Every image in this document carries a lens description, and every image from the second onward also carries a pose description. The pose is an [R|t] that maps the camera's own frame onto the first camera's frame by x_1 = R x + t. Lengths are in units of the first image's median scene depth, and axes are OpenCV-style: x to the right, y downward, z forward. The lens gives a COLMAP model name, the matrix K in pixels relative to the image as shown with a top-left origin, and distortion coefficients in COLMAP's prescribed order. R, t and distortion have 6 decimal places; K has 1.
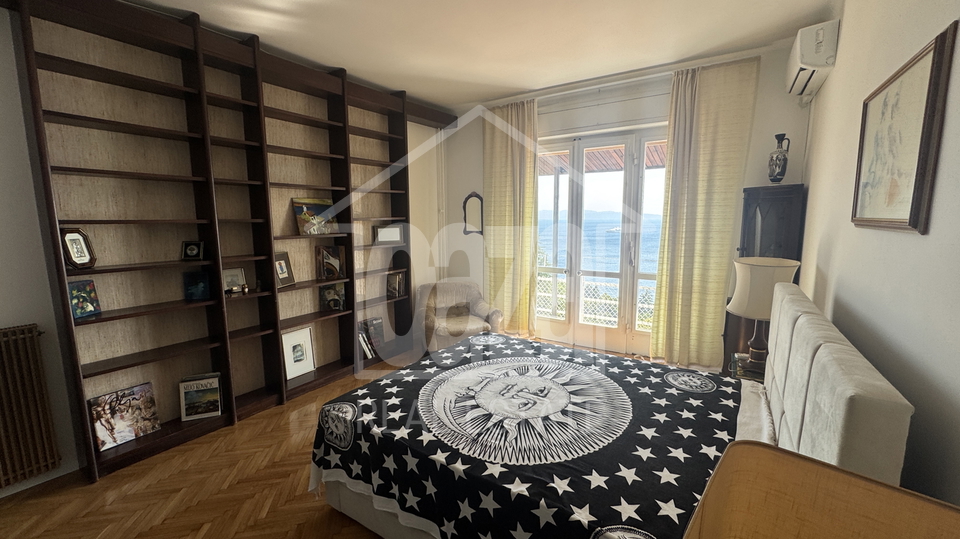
lens RADIAL K [[383.3, 0, 480.0], [0, 383.3, 269.5], [0, 0, 1]] dist [-0.005812, -0.000064]
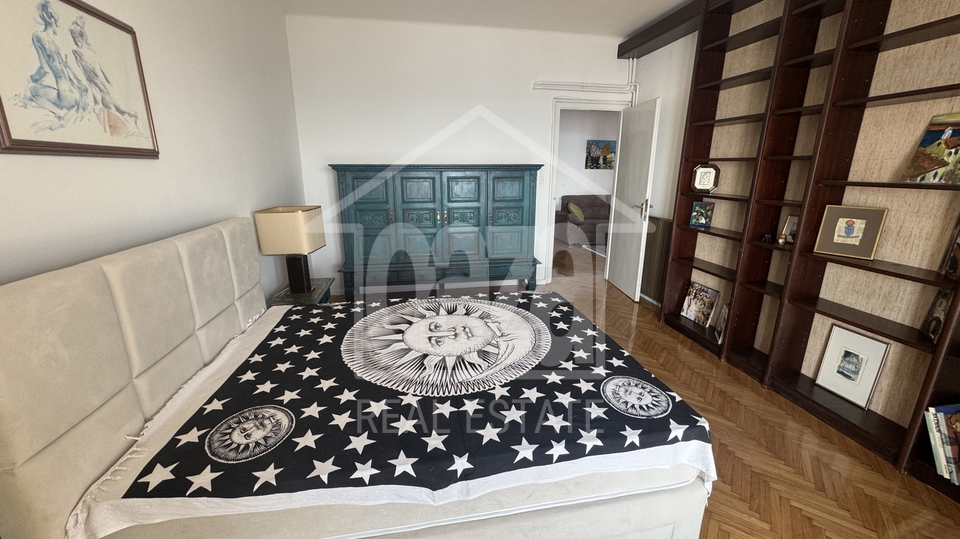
lens RADIAL K [[383.3, 0, 480.0], [0, 383.3, 269.5], [0, 0, 1]] dist [-0.005812, -0.000064]
pose [[-0.725231, 0.179580, -0.664674, 0.651134], [-0.093678, 0.930671, 0.353660, -0.178371], [0.682103, 0.318750, -0.658129, 1.571485]]
